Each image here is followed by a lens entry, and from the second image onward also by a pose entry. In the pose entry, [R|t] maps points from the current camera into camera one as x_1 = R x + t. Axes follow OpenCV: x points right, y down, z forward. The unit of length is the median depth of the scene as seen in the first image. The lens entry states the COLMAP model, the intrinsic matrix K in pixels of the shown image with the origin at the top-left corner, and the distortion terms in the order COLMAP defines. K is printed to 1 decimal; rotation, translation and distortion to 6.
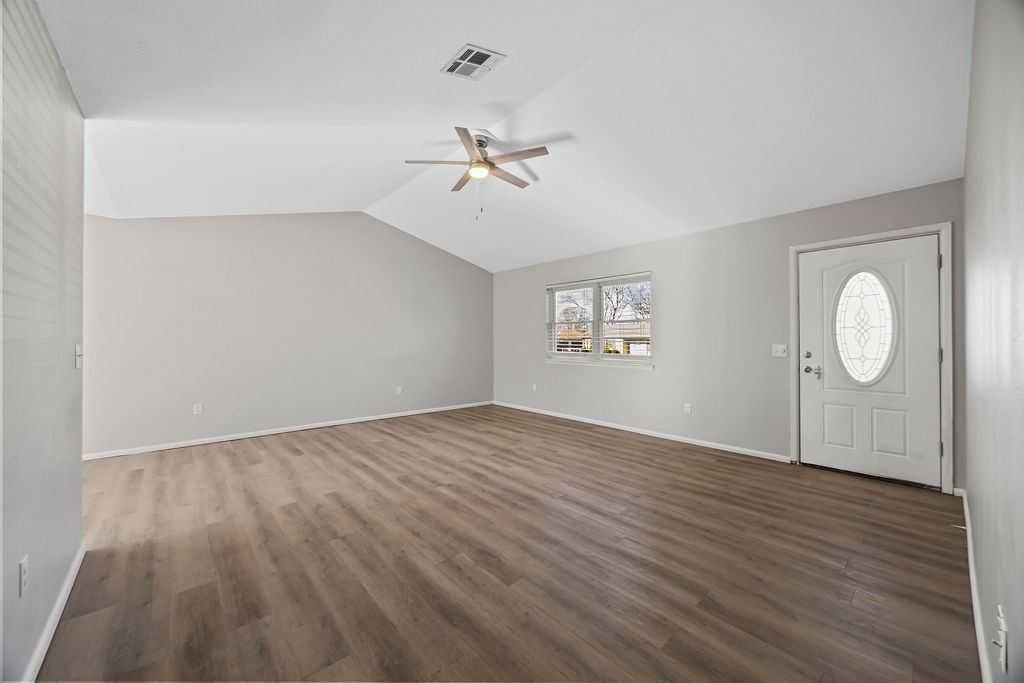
lens RADIAL K [[387.5, 0, 507.2], [0, 387.5, 338.0], [0, 0, 1]] dist [-0.002436, 0.000039]
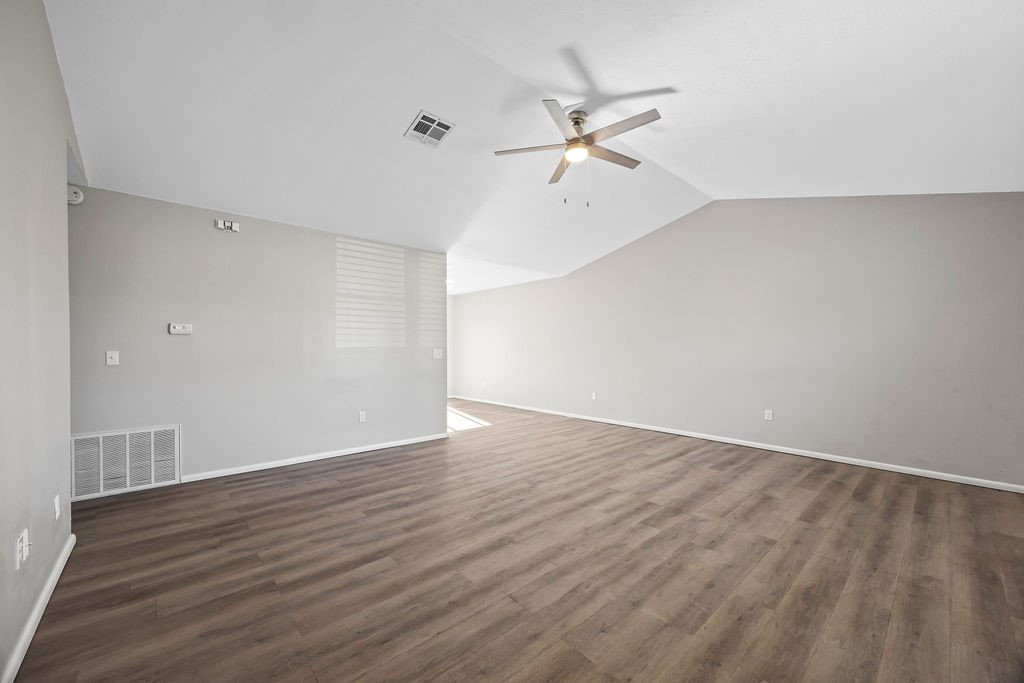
lens RADIAL K [[390.5, 0, 504.1], [0, 390.5, 350.5], [0, 0, 1]] dist [-0.006437, 0.000189]
pose [[-0.000474, 0.004694, -0.999989, 0.938253], [0.004531, 0.999979, 0.004692, 0.008890], [0.999990, -0.004529, -0.000495, 0.968103]]
